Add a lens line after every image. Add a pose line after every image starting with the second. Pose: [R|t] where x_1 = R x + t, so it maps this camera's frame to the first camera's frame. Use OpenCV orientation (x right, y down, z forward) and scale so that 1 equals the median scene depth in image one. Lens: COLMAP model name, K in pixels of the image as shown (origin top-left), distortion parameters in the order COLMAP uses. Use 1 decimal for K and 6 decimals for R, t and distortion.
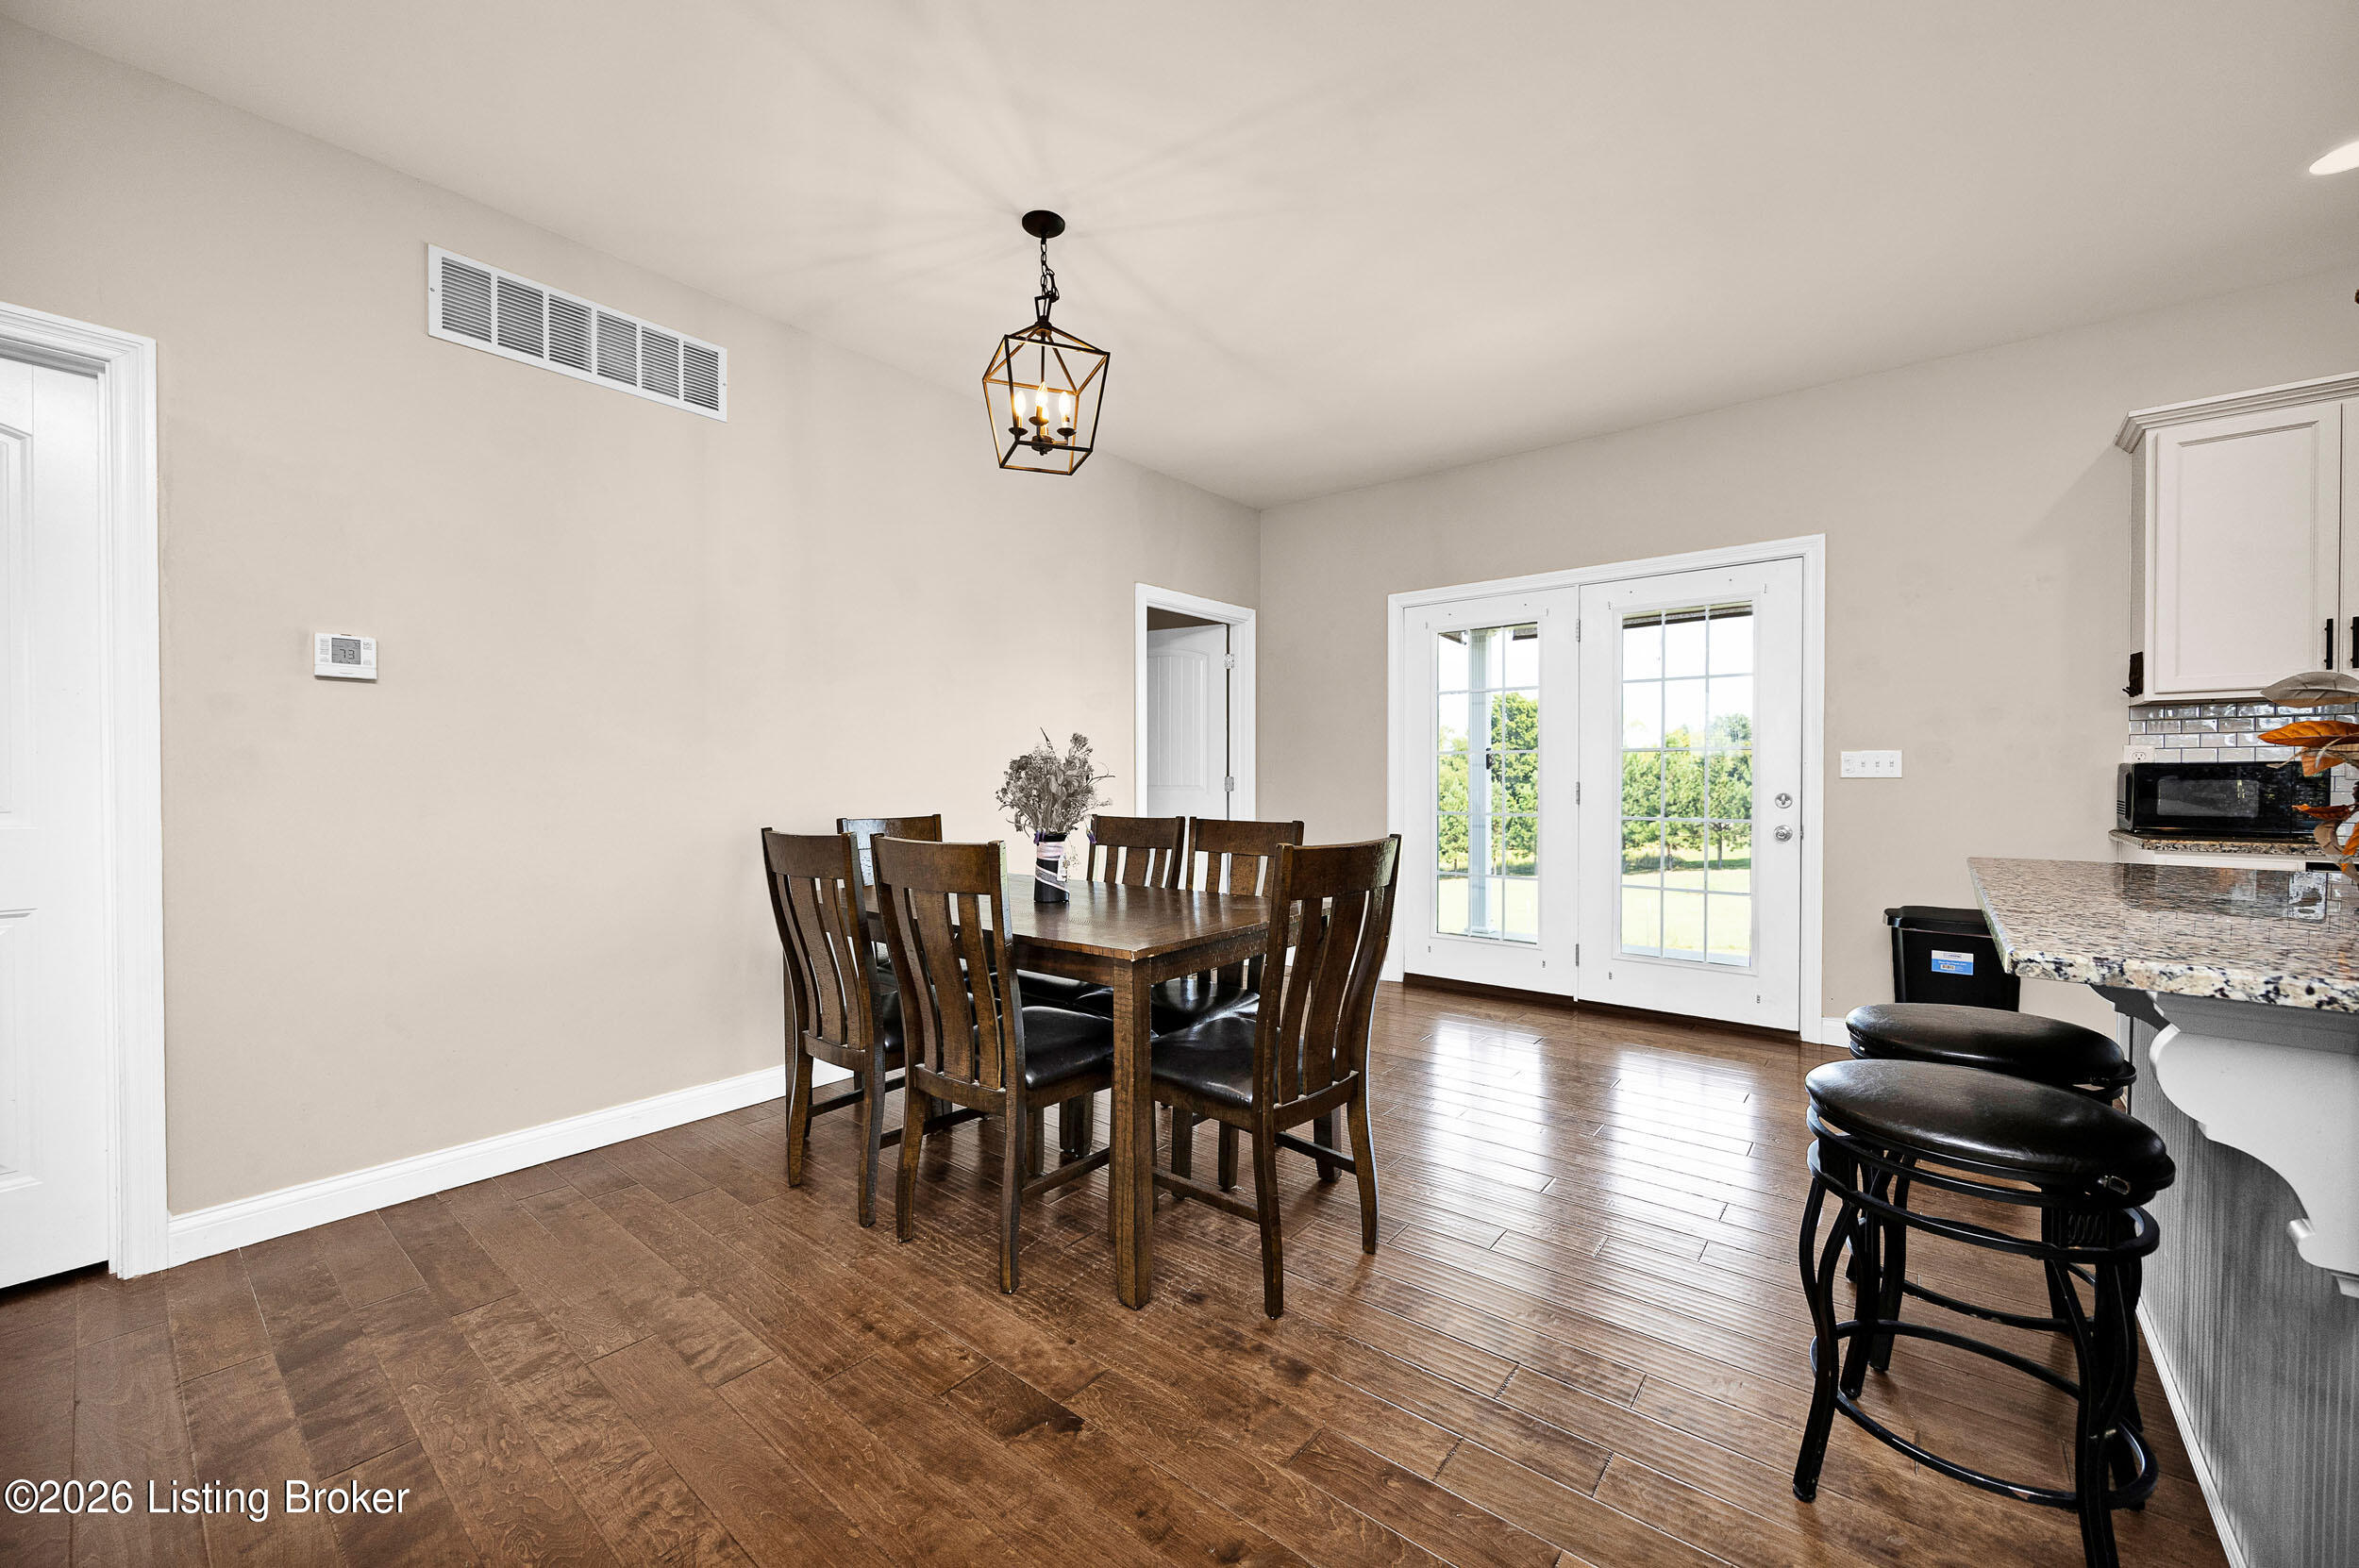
lens RADIAL K [[934.8, 0, 1178.8], [0, 934.8, 786.8], [0, 0, 1]] dist [-0.001085, -0.000097]
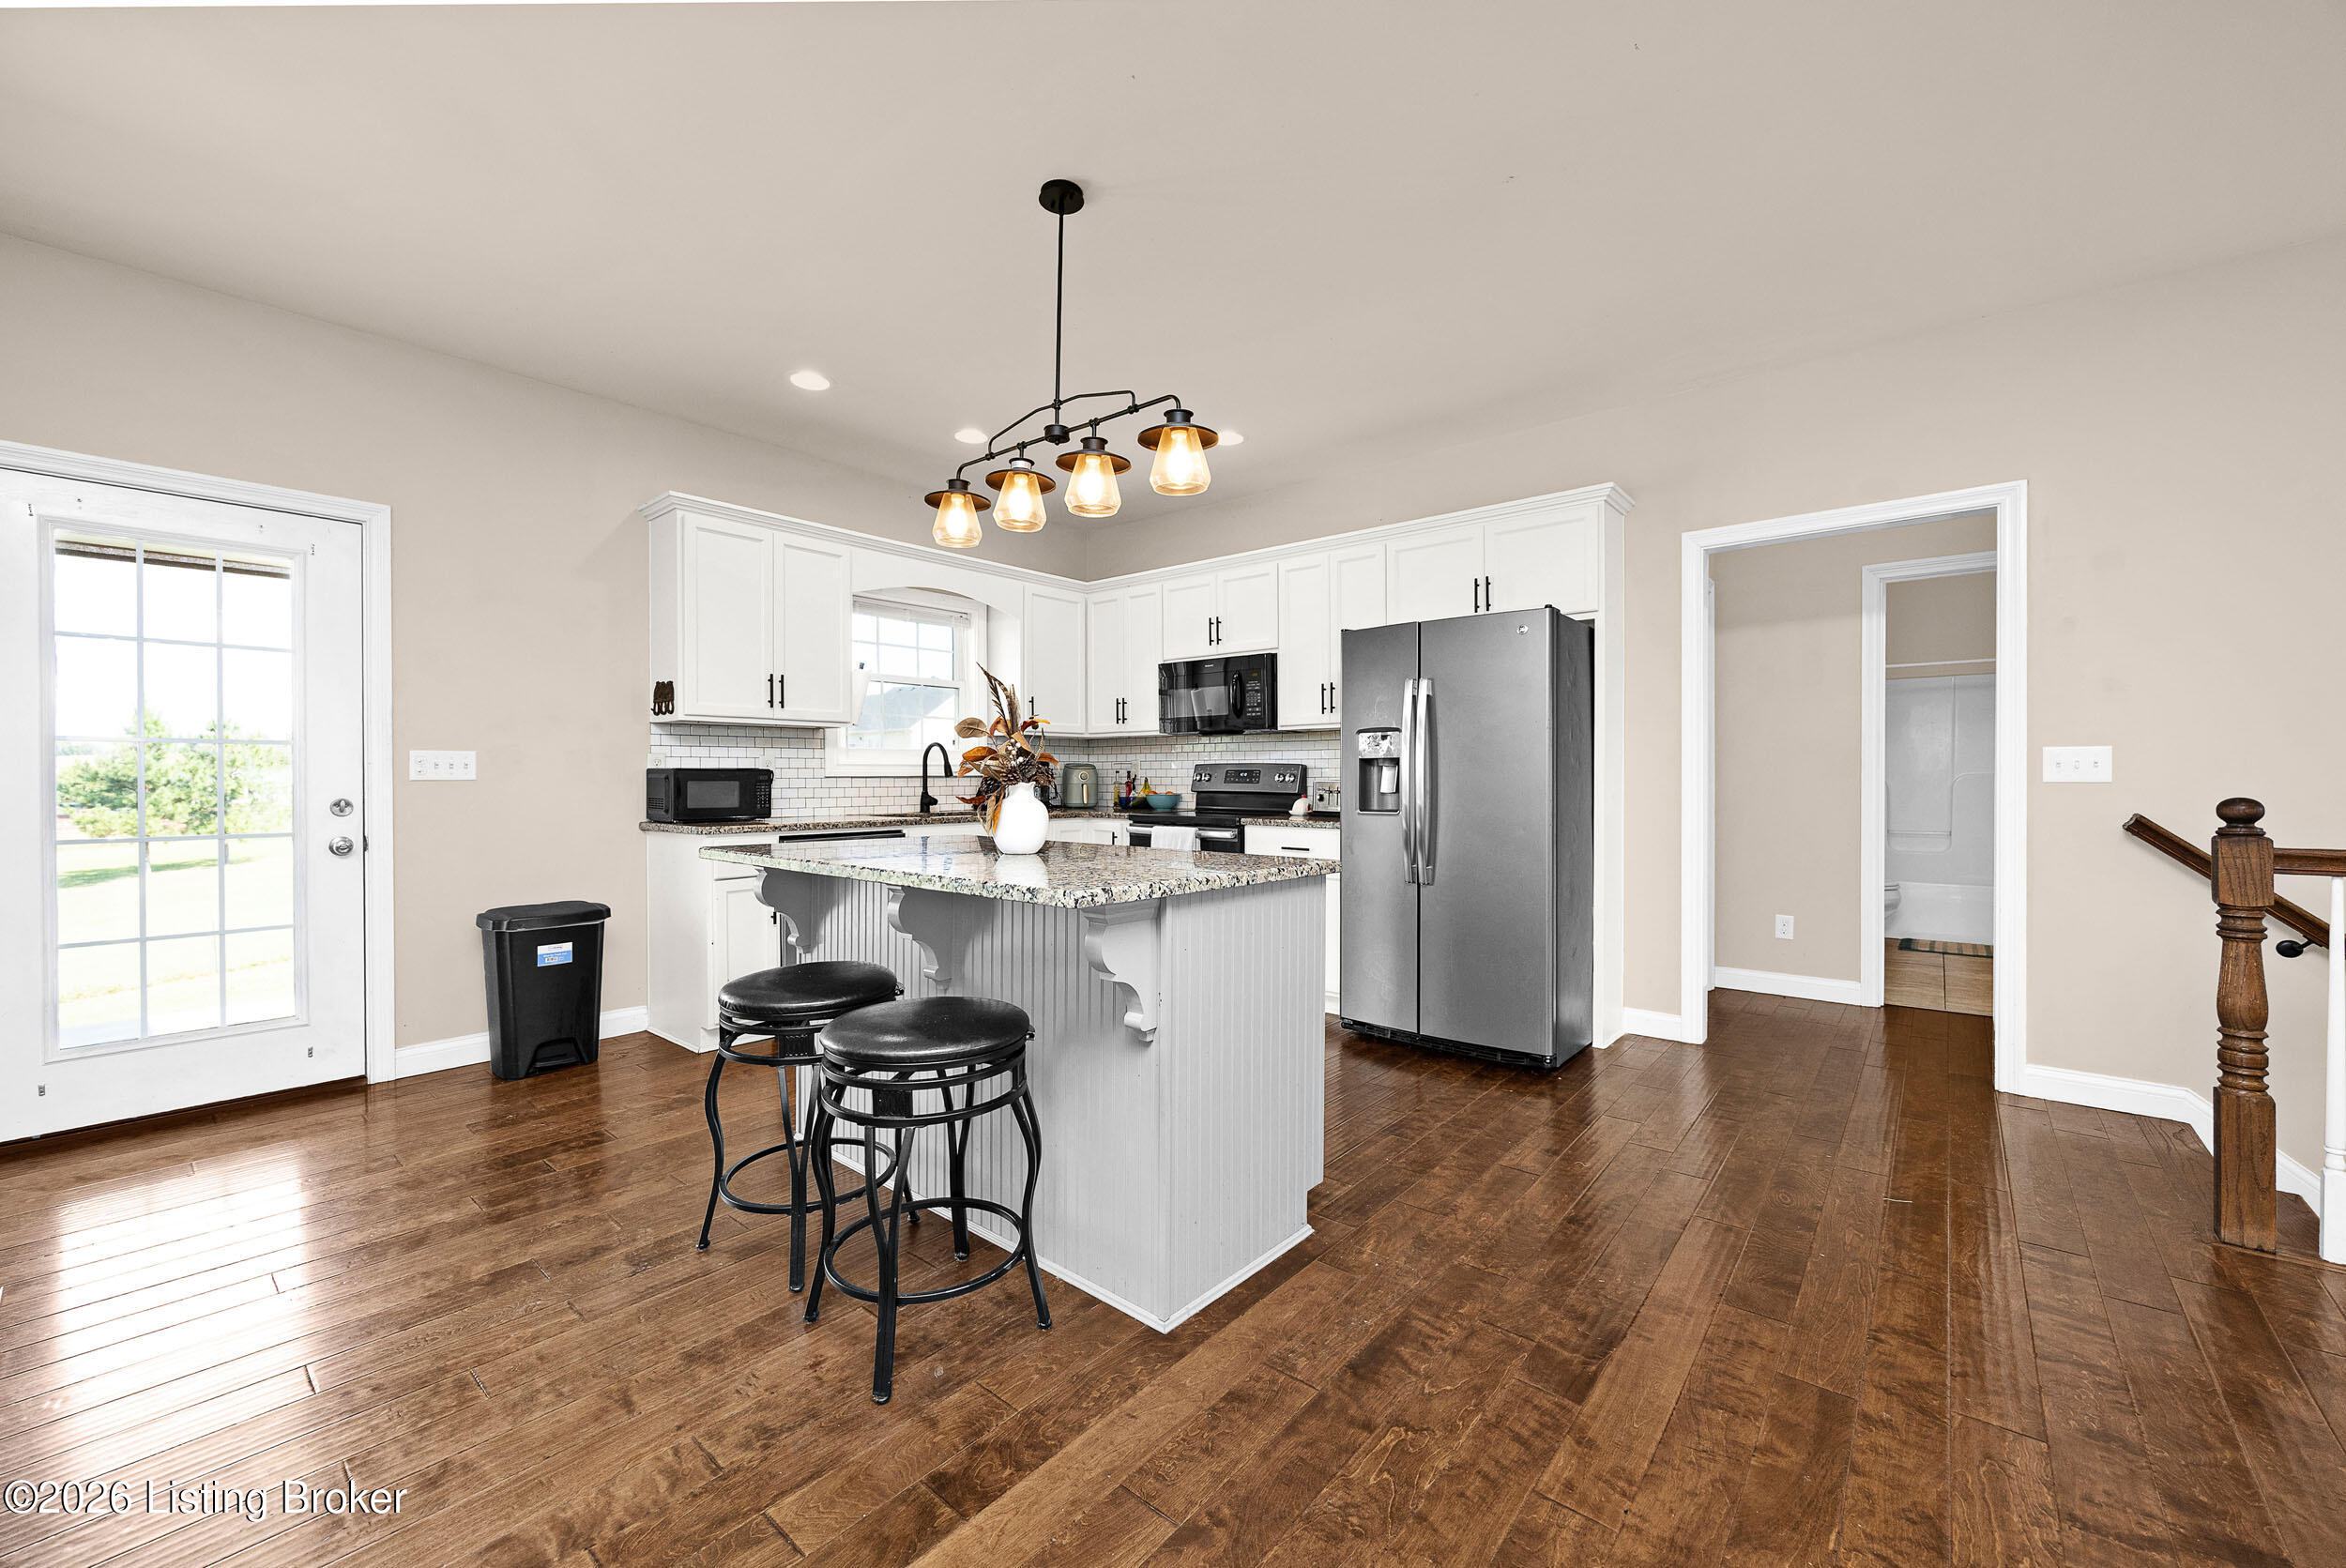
lens RADIAL K [[929.7, 0, 1174.1], [0, 929.7, 781.0], [0, 0, 1]] dist [-0.001085, -0.000097]
pose [[0.012225, -0.005349, 0.999911, -0.192002], [0.012183, 0.999912, 0.005200, -0.004815], [-0.999851, 0.012118, 0.012289, 0.250758]]
